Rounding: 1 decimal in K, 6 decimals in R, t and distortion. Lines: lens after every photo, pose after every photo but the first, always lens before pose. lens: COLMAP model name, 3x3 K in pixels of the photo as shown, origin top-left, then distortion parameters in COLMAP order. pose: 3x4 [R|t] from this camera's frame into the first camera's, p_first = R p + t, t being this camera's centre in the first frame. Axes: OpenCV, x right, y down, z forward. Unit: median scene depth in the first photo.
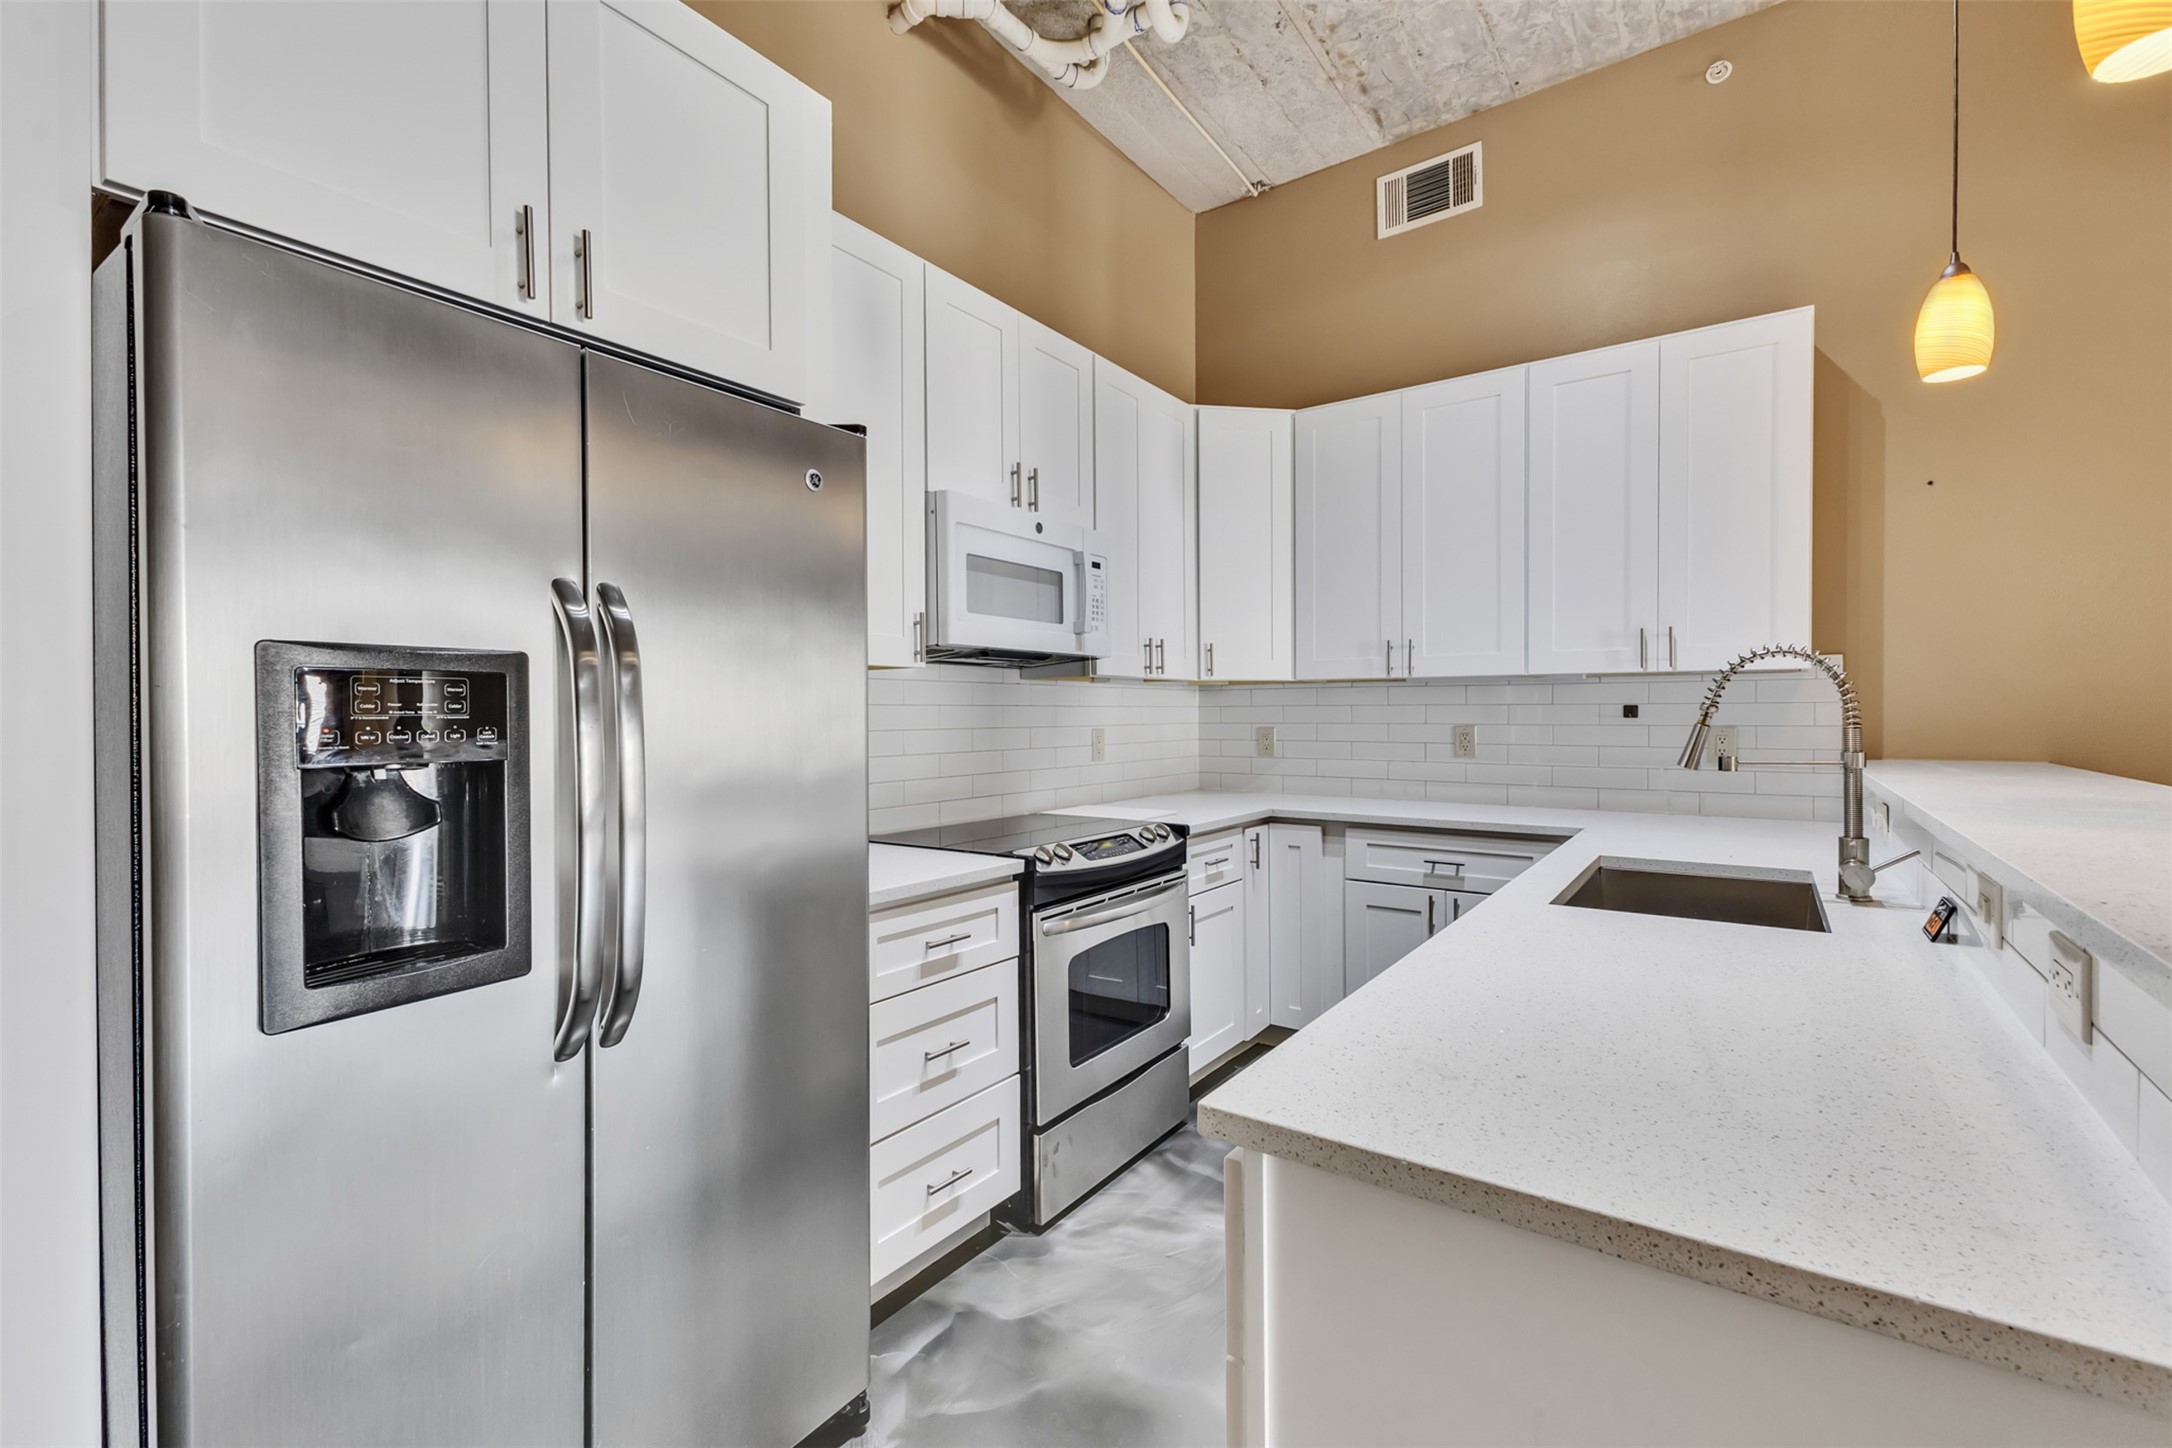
lens RADIAL K [[931.5, 0, 1086.7], [0, 931.5, 719.1], [0, 0, 1]] dist [0.010299, -0.000863]
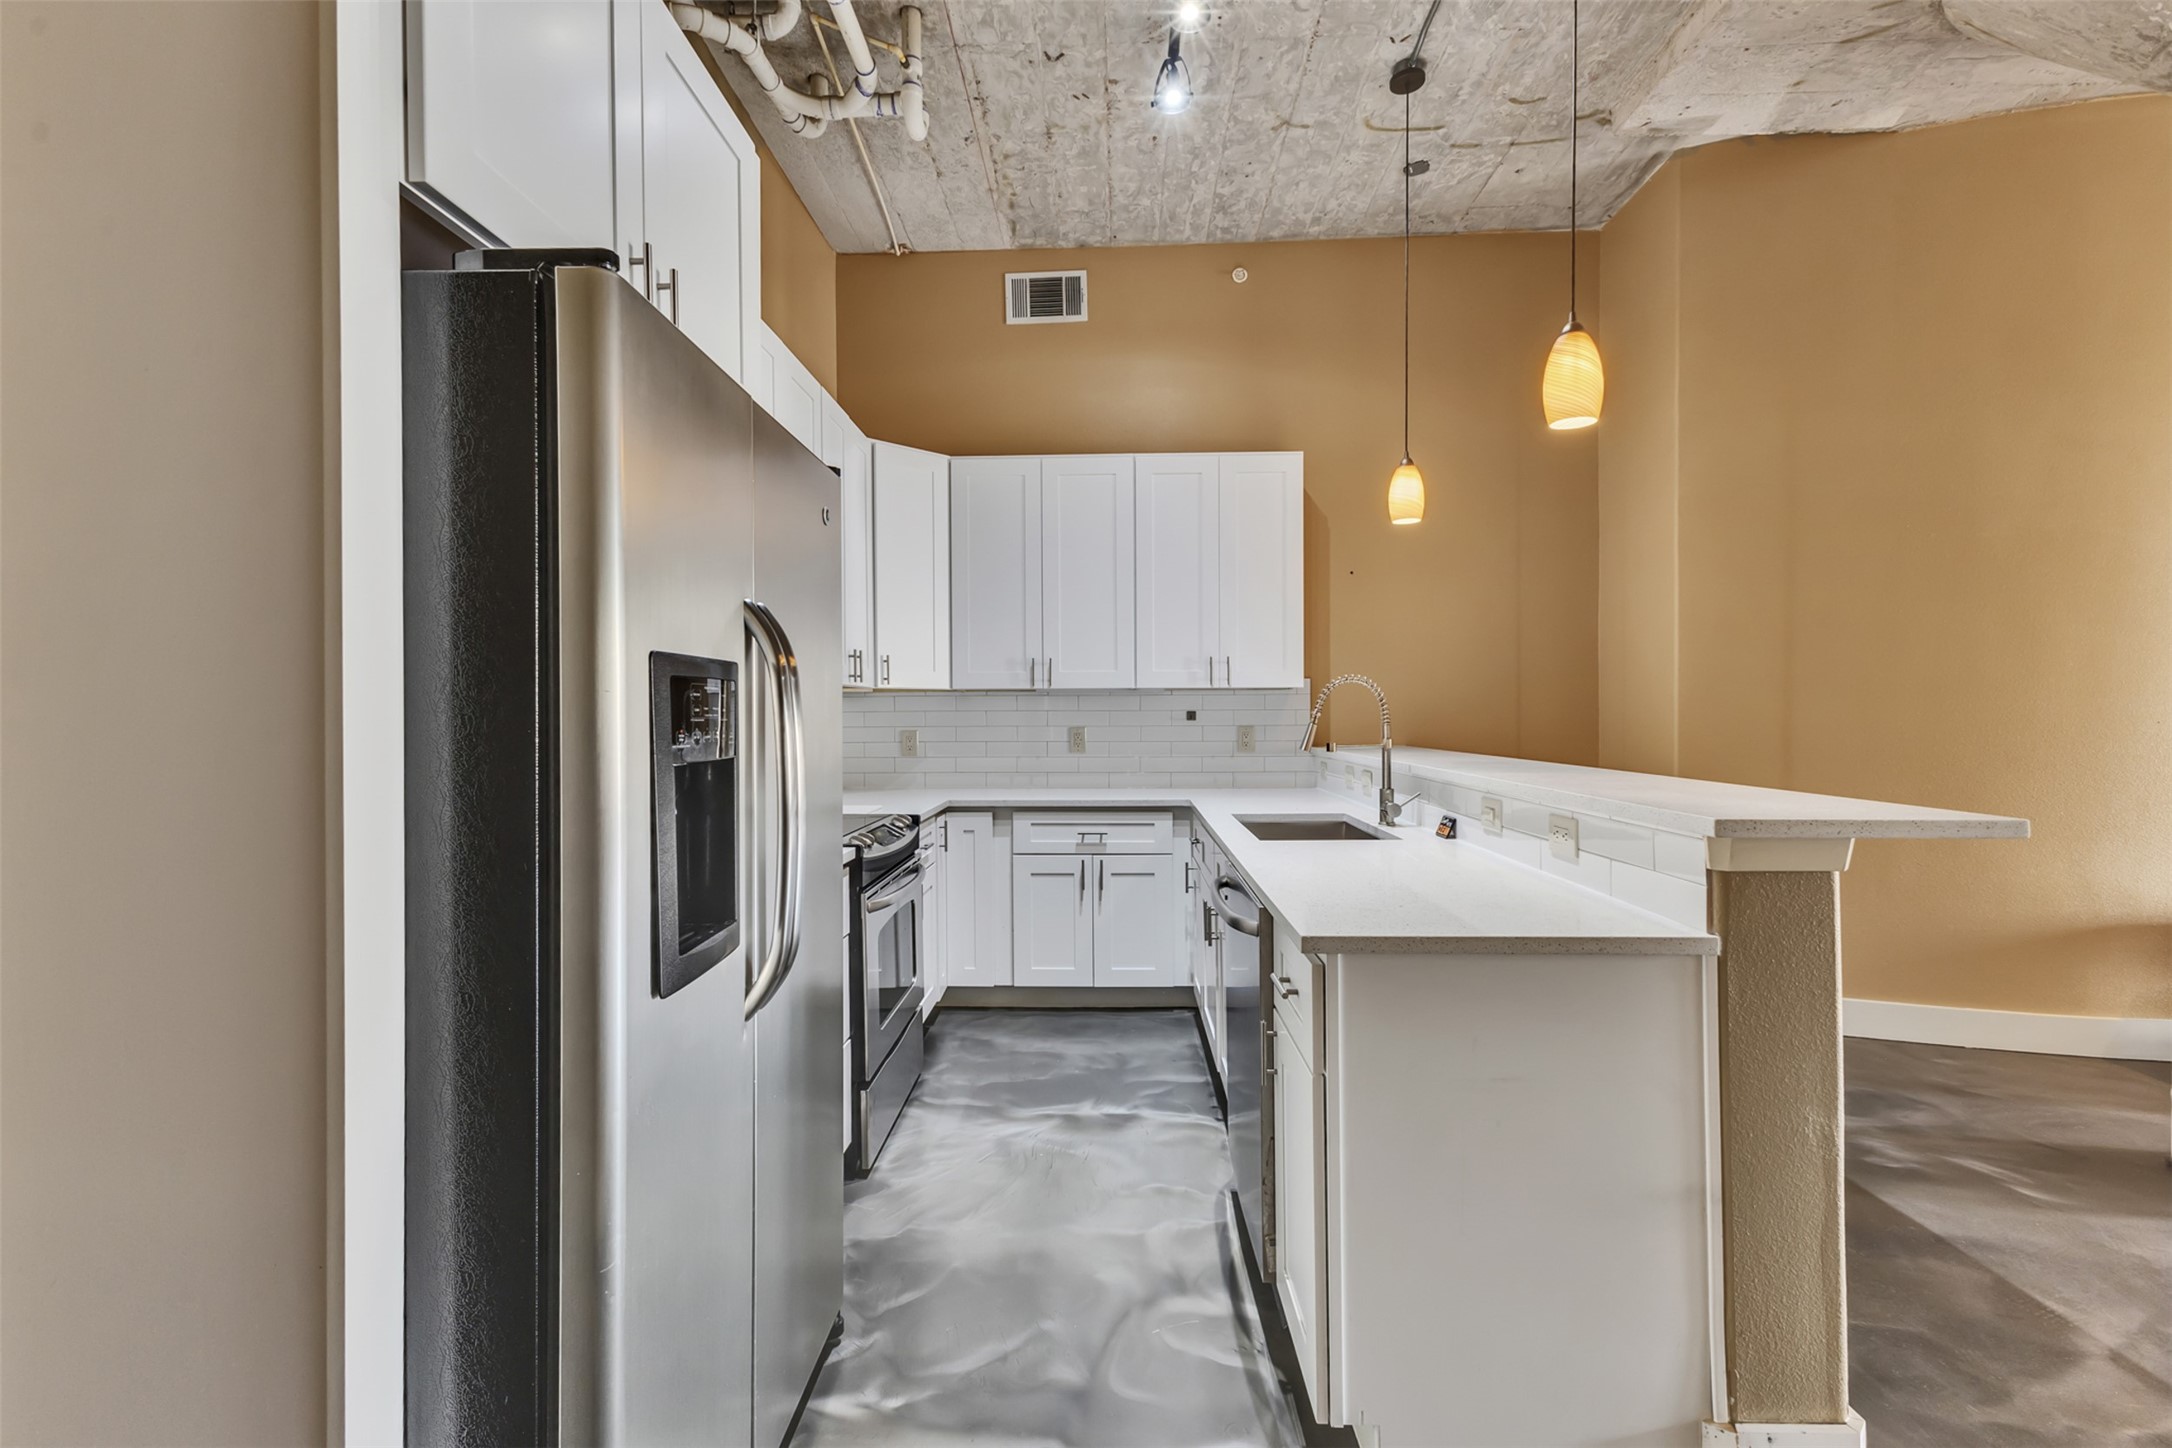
lens RADIAL K [[931.5, 0, 1086.8], [0, 931.5, 717.0], [0, 0, 1]] dist [0.010299, -0.000863]
pose [[0.835420, -0.001049, 0.549611, -0.305023], [0.005476, 0.999964, -0.006415, 0.001368], [-0.549585, 0.008369, 0.835396, -0.066026]]
